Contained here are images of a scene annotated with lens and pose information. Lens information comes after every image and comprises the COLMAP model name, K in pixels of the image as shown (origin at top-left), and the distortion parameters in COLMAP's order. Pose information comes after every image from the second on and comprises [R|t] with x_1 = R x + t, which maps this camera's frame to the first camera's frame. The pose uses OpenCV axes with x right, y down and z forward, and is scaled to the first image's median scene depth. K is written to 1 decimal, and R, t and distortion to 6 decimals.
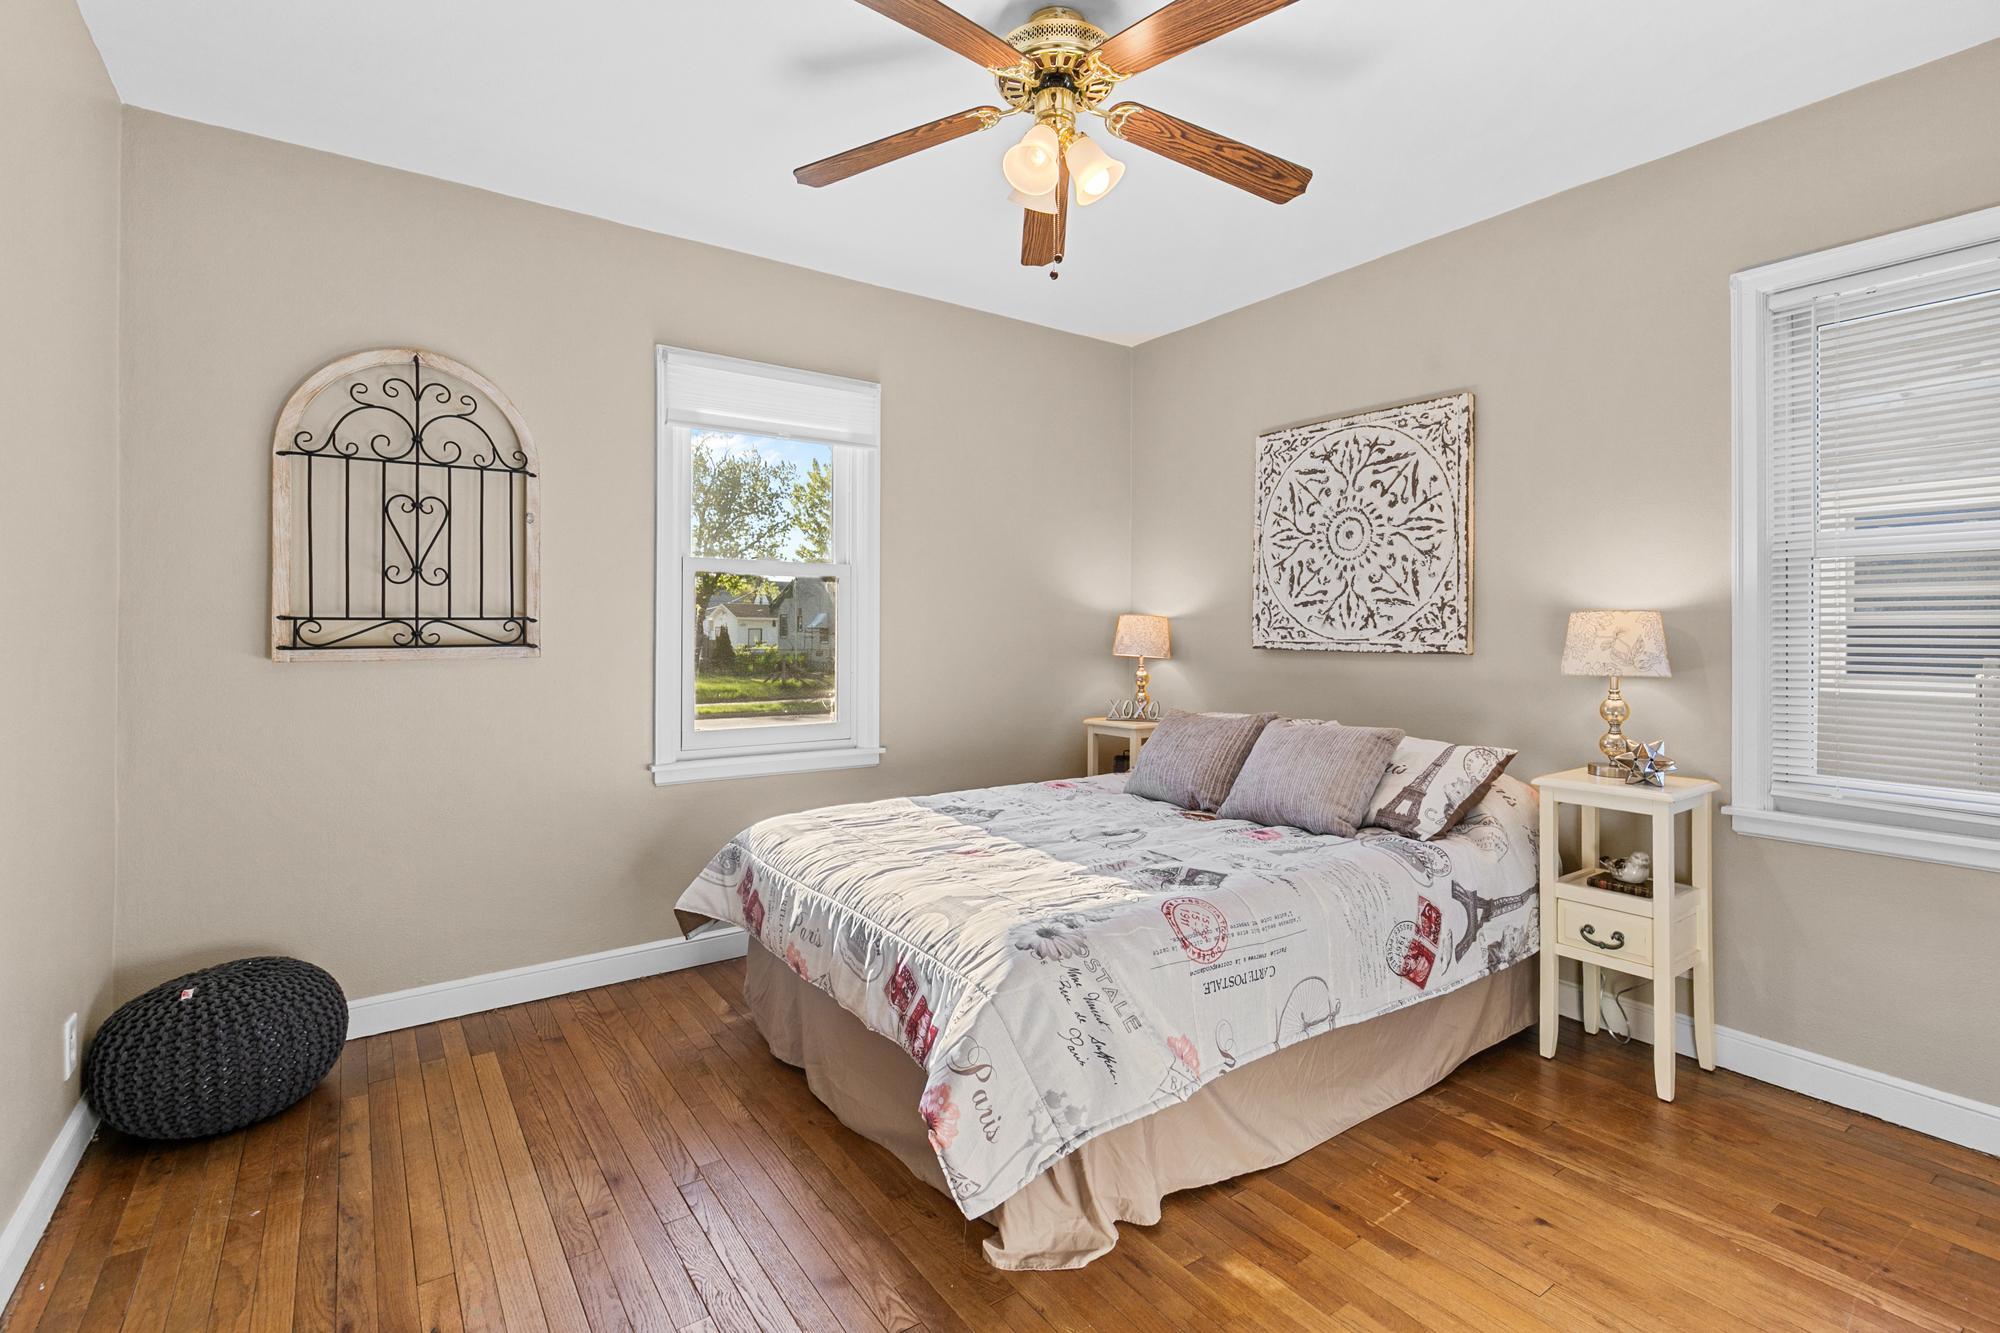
lens RADIAL K [[916.1, 0, 995.7], [0, 916.1, 636.5], [0, 0, 1]] dist [0.010628, -0.000891]
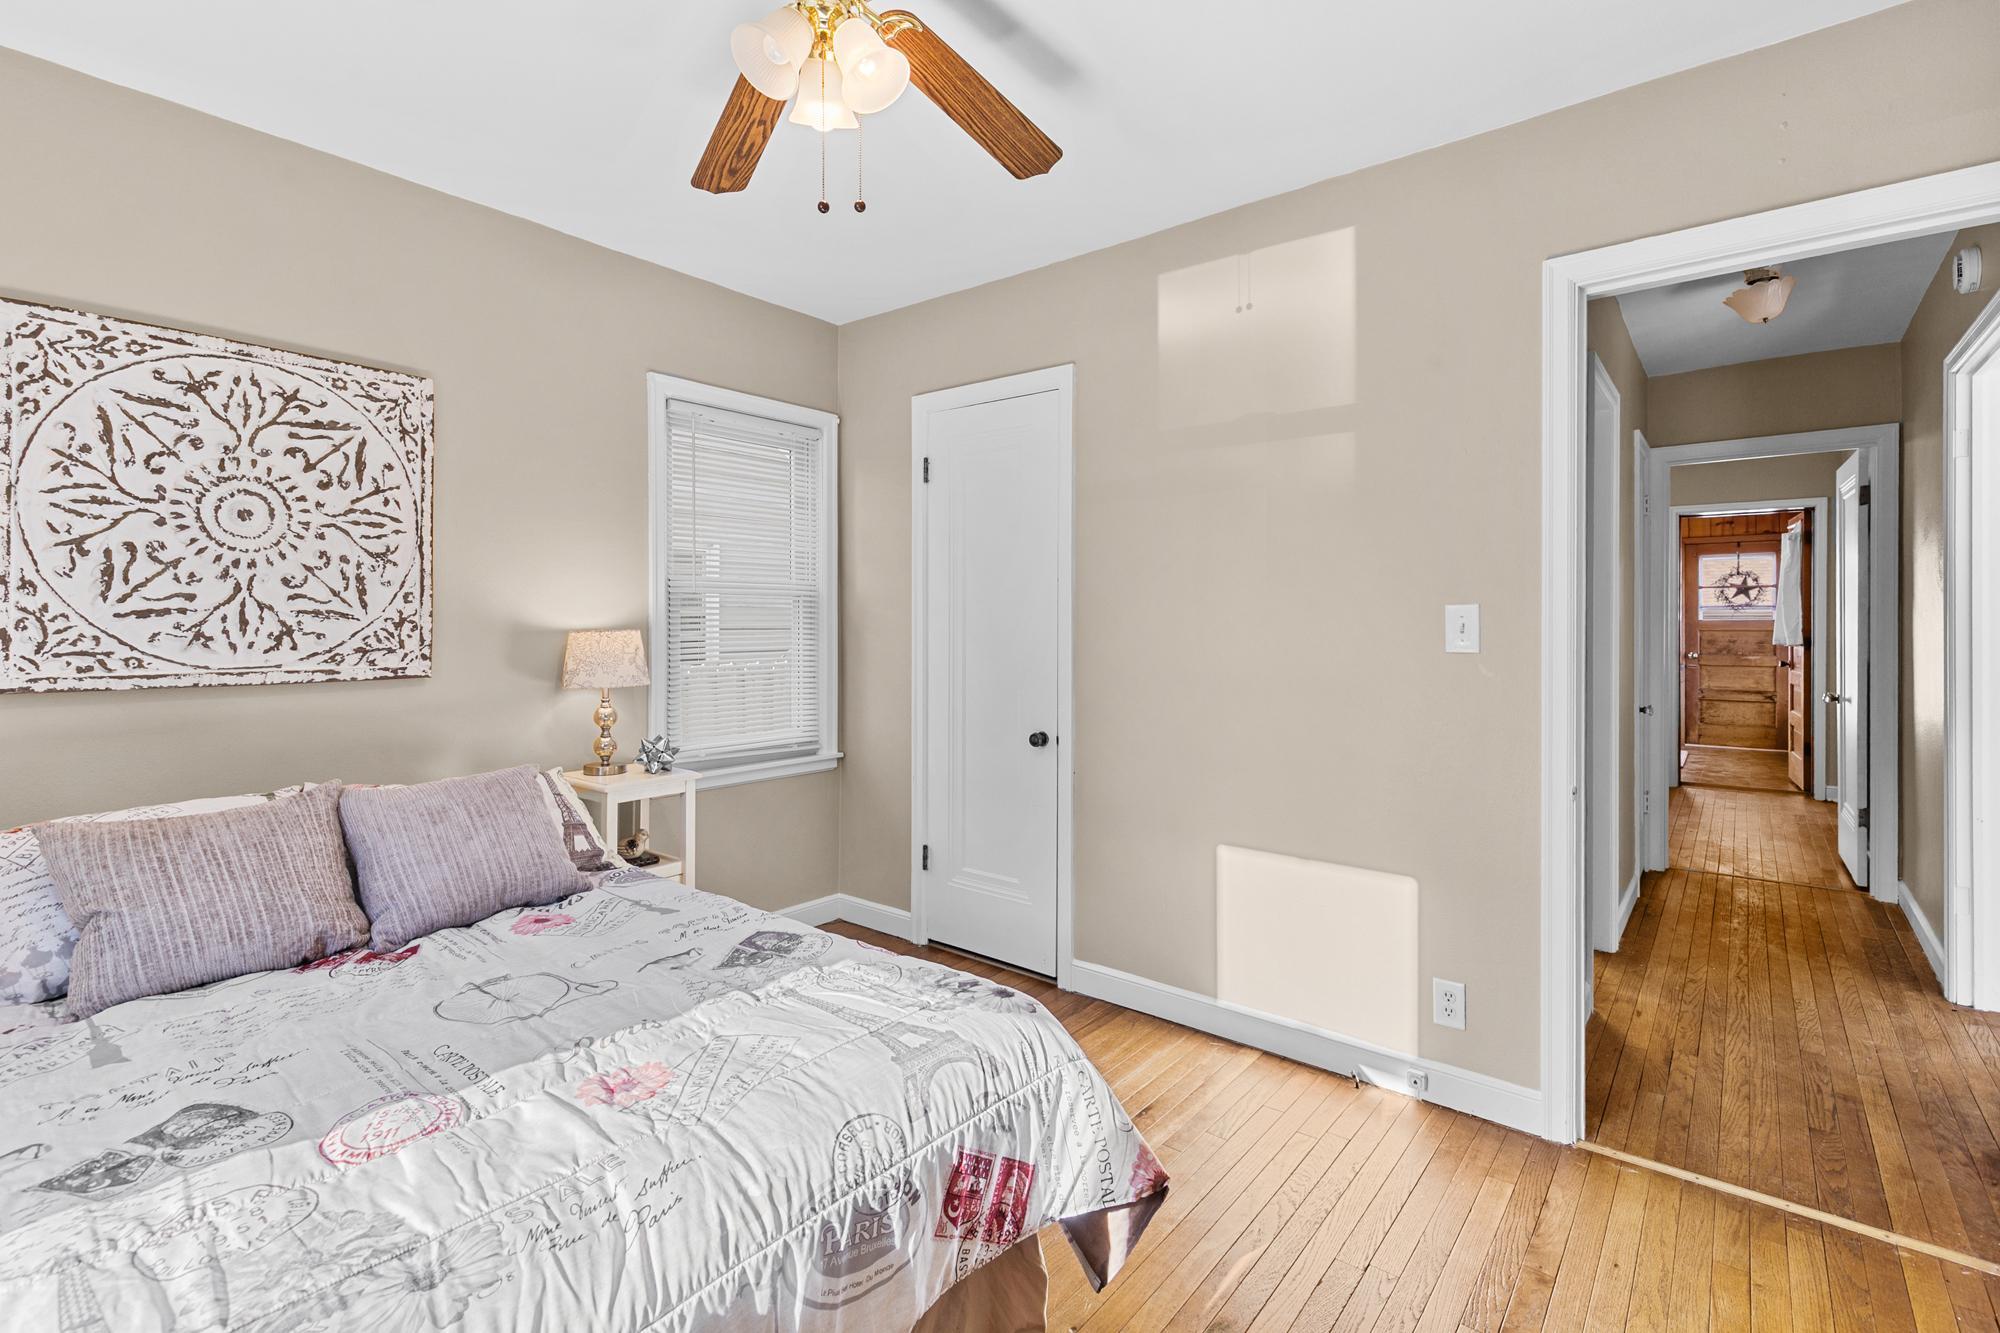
lens RADIAL K [[916.1, 0, 995.7], [0, 916.1, 636.5], [0, 0, 1]] dist [0.010628, -0.000891]
pose [[-0.264129, -0.018497, 0.964310, -0.442695], [0.005065, 0.999776, 0.020565, -0.032258], [-0.964474, 0.010316, -0.263976, 0.659020]]
